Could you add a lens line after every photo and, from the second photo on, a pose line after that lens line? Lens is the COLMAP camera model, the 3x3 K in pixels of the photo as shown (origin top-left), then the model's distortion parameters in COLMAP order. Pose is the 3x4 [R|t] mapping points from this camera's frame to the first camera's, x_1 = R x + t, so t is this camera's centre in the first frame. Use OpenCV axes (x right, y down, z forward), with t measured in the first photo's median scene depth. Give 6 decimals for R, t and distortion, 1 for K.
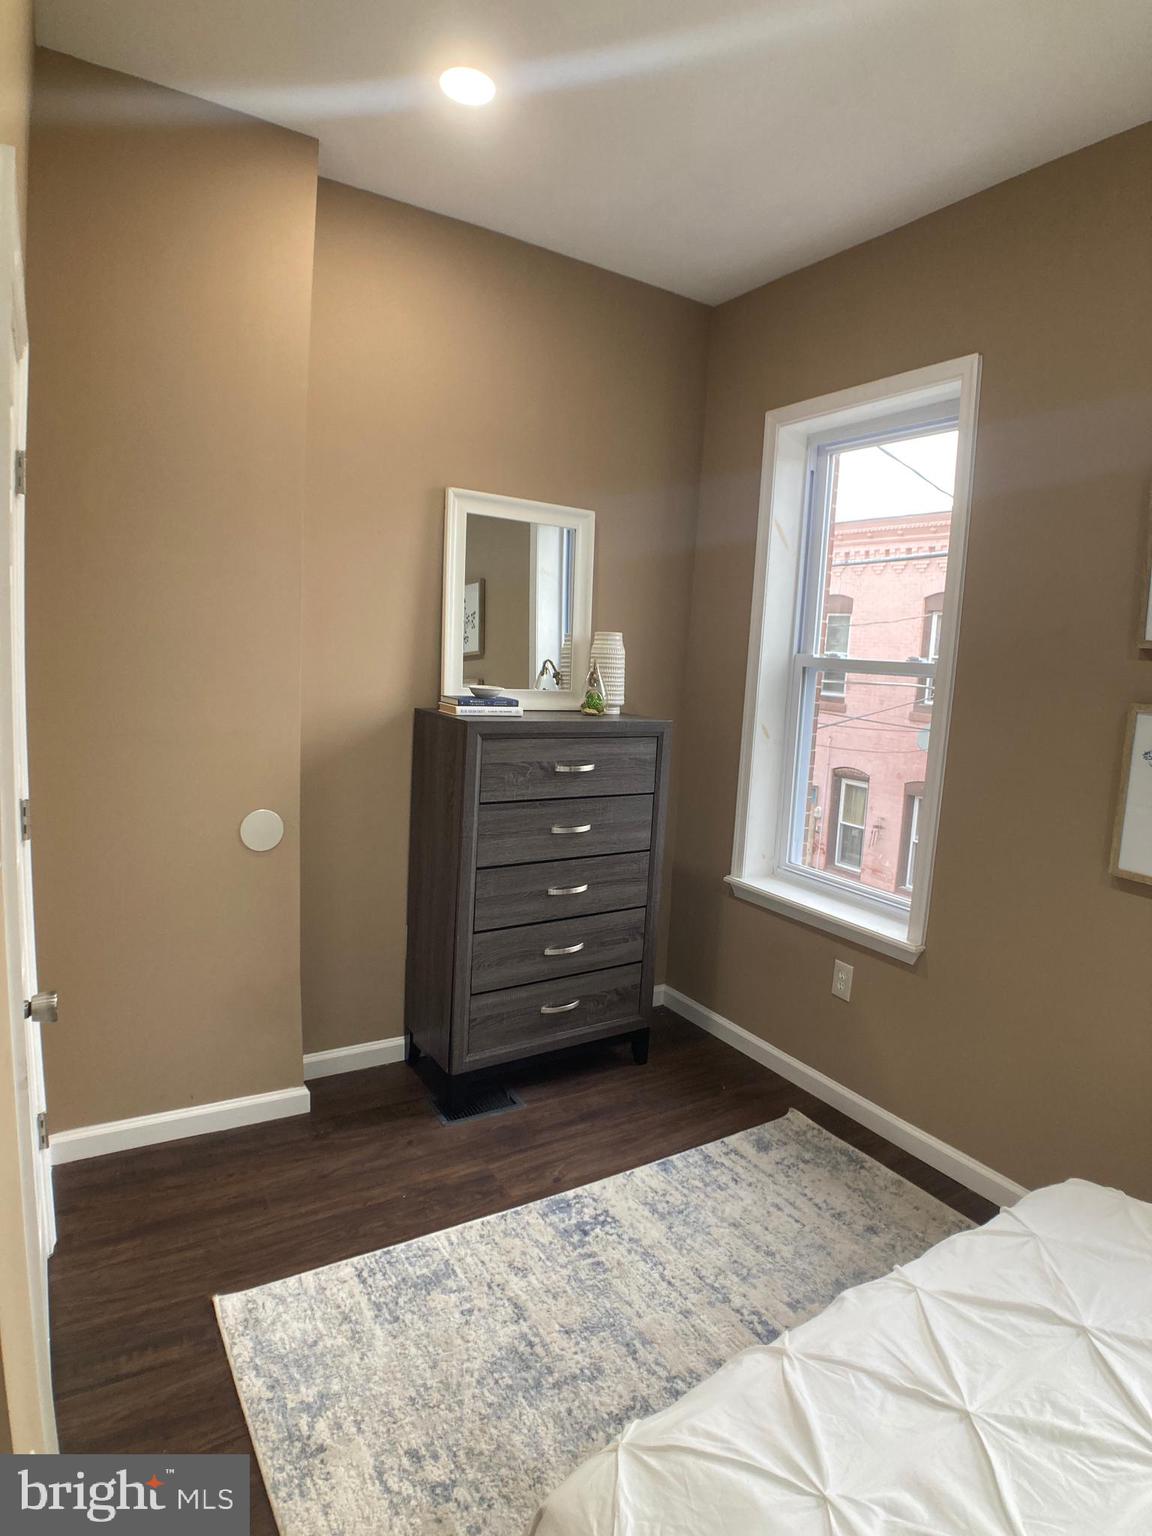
lens RADIAL K [[851.4, 0, 584.6], [0, 851.4, 745.0], [0, 0, 1]] dist [-0.067355, -0.001077]
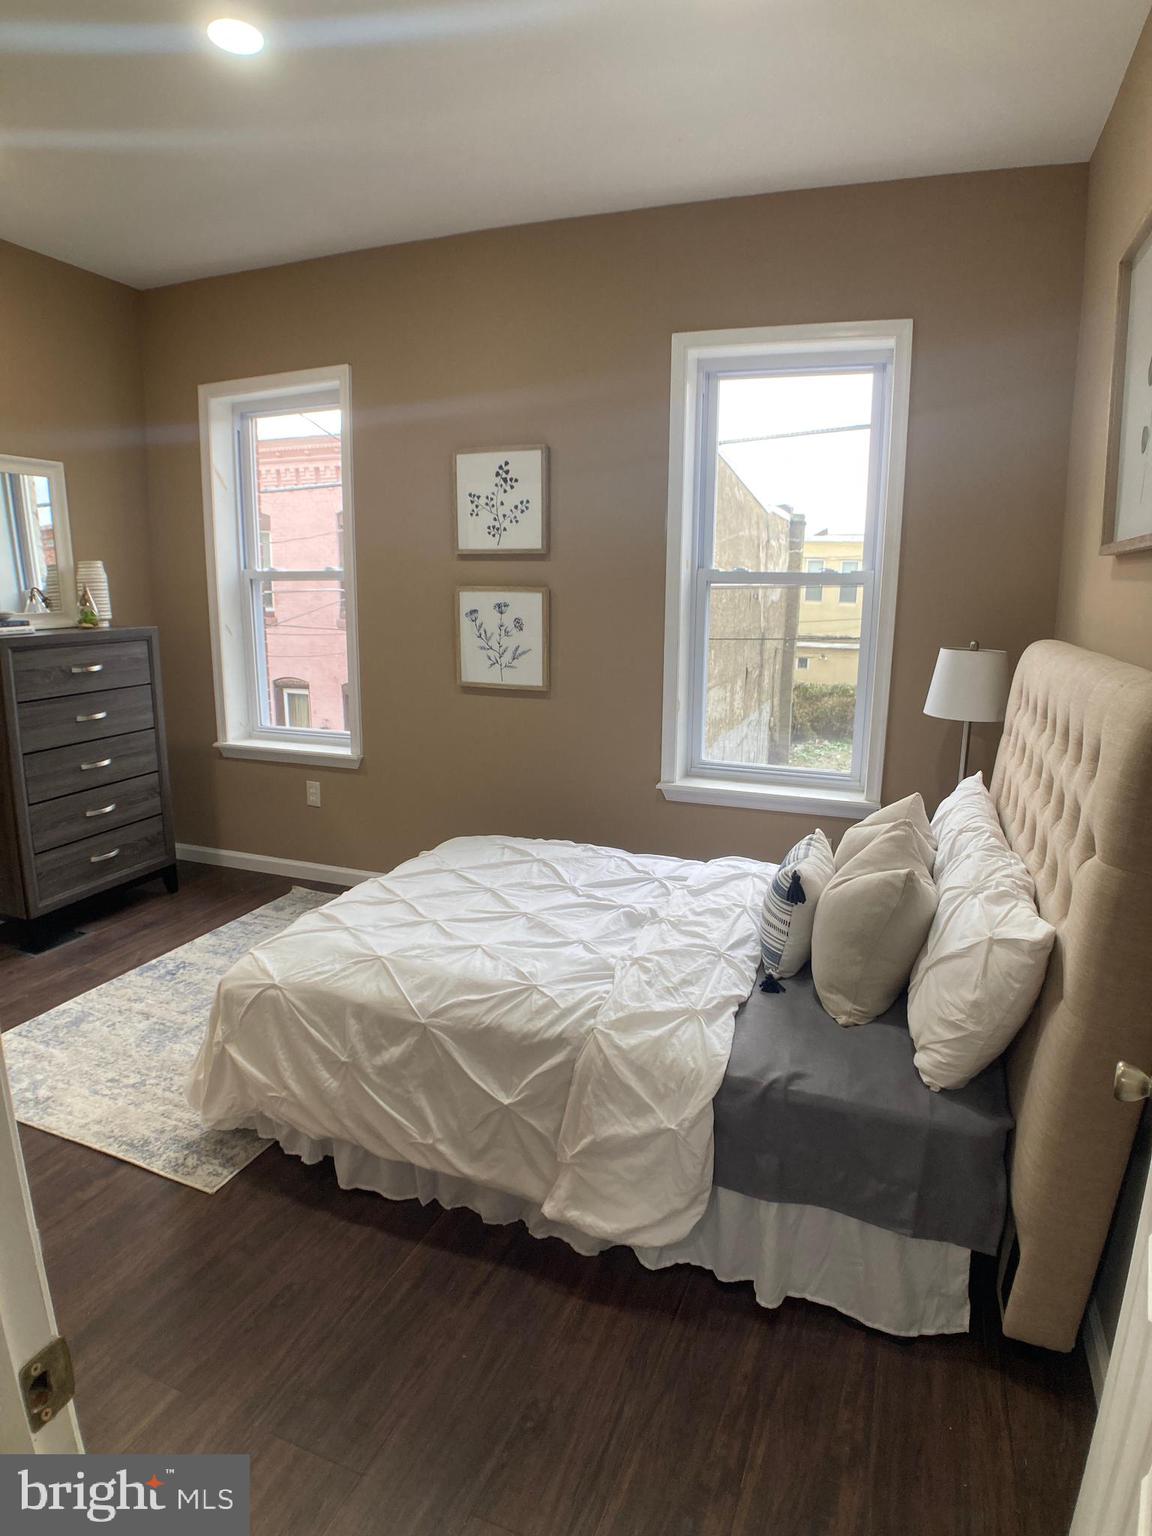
lens RADIAL K [[851.4, 0, 584.6], [0, 851.4, 745.0], [0, 0, 1]] dist [-0.067355, -0.001077]
pose [[0.793702, -0.166208, 0.585160, -0.159277], [0.106191, 0.985035, 0.135752, 0.047105], [-0.598966, -0.045608, 0.799475, -0.437595]]
